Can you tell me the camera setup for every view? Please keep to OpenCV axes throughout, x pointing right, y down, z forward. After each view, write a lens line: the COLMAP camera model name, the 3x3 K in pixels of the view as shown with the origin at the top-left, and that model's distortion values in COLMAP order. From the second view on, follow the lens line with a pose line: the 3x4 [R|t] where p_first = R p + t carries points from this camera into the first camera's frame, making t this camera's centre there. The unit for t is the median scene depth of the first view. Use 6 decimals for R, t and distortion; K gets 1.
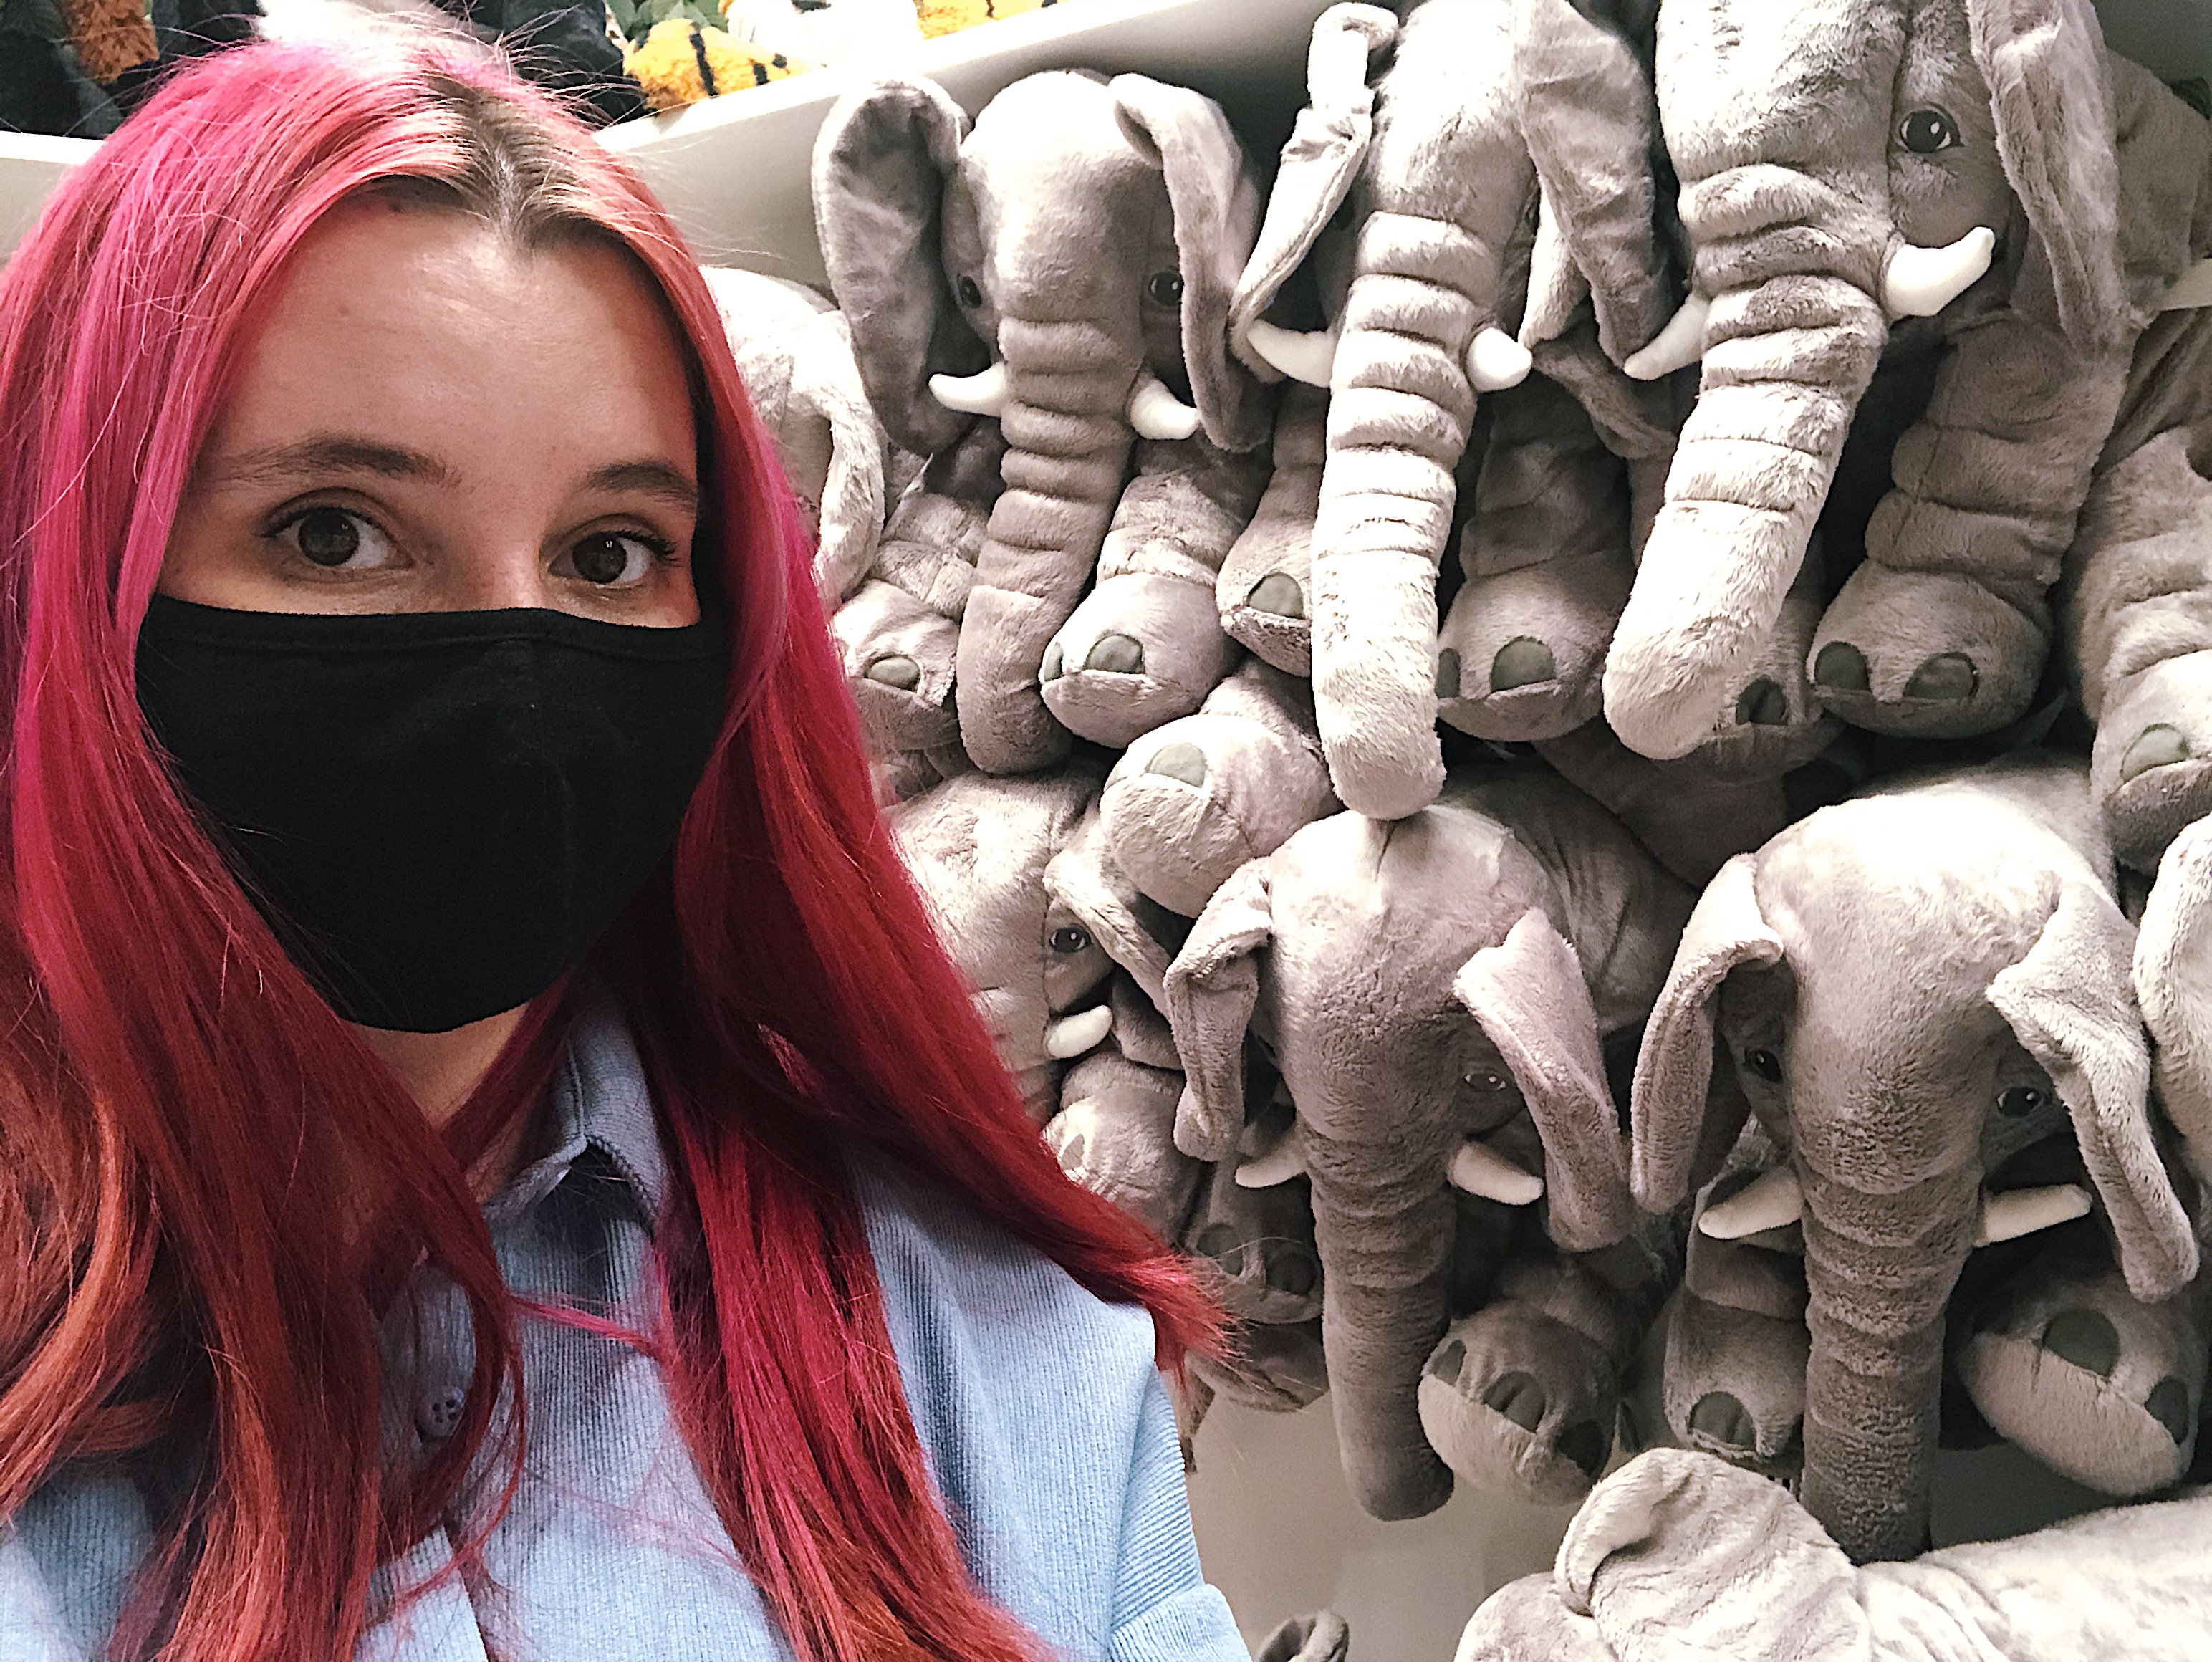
lens RADIAL K [[2013.5, 0, 1106.0], [0, 2013.5, 831.0], [0, 0, 1]] dist [0.119514, 0.000329]
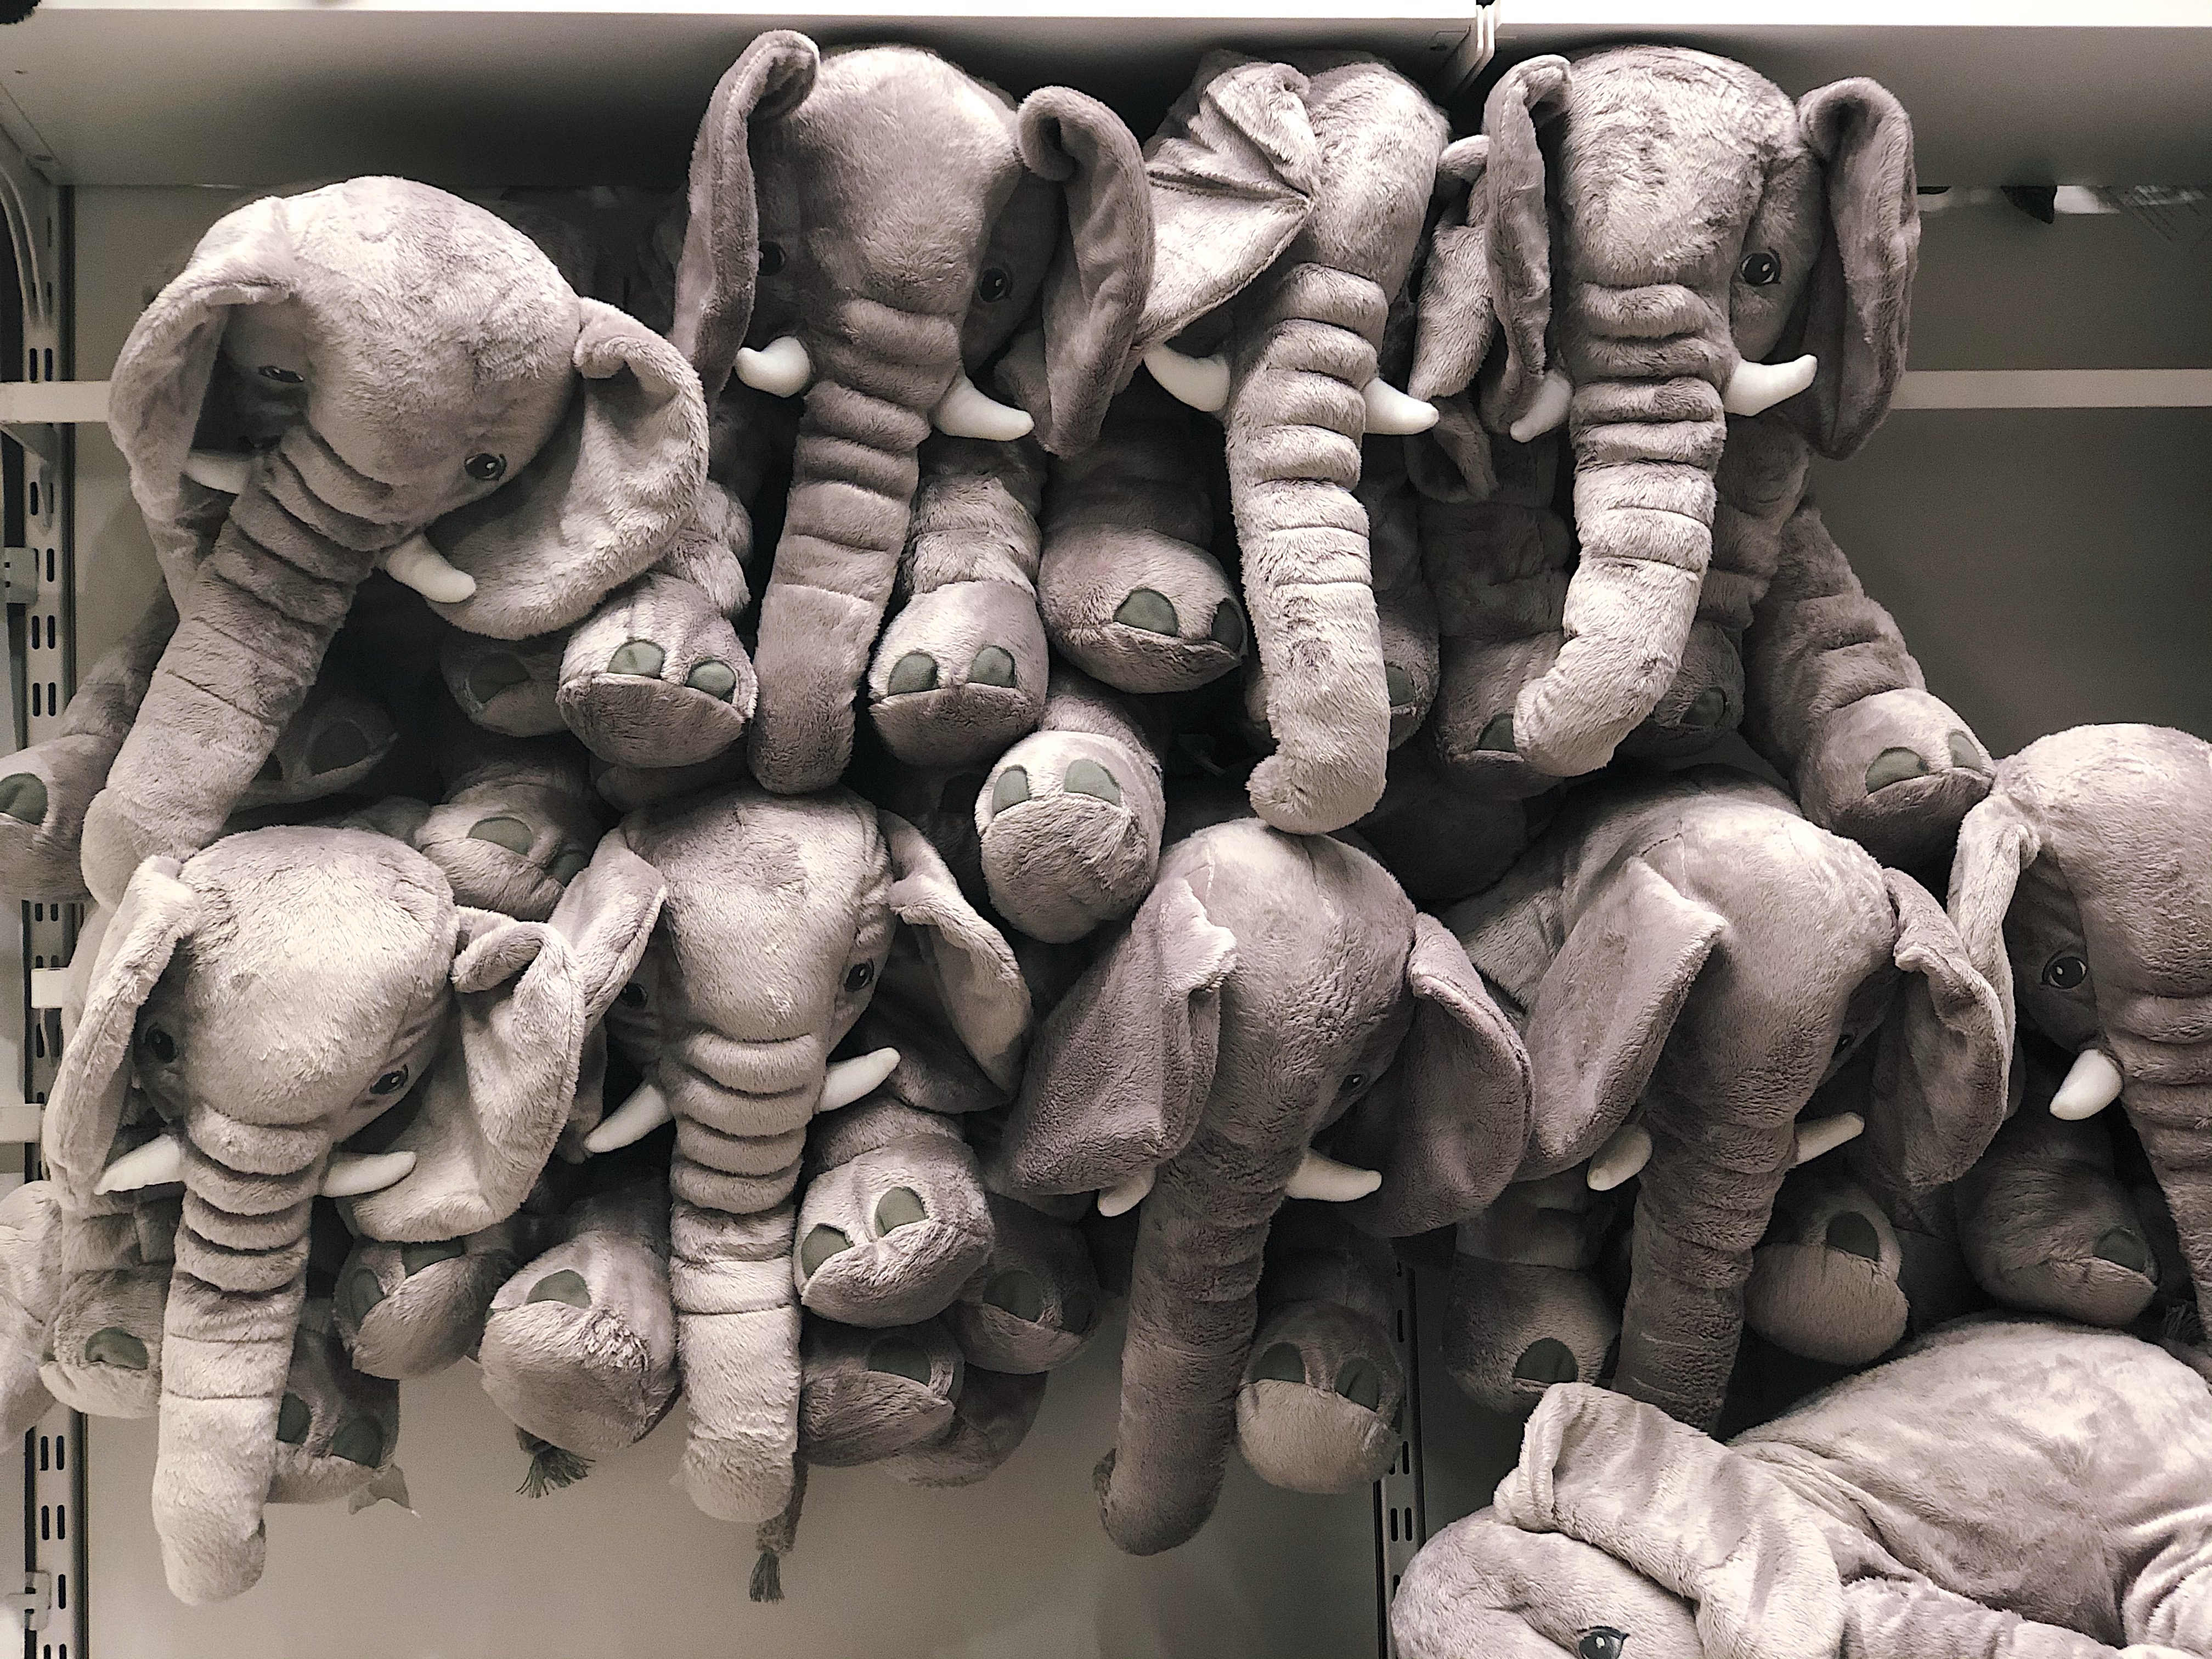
lens RADIAL K [[3360.1, 0, 1106.0], [0, 3360.1, 829.5], [0, 0, 1]] dist [0.015207, 4.442553]
pose [[0.773270, -0.017183, 0.633844, -1.095490], [0.024846, 0.999686, -0.003212, -0.005404], [-0.633590, 0.018232, 0.773454, -0.295045]]
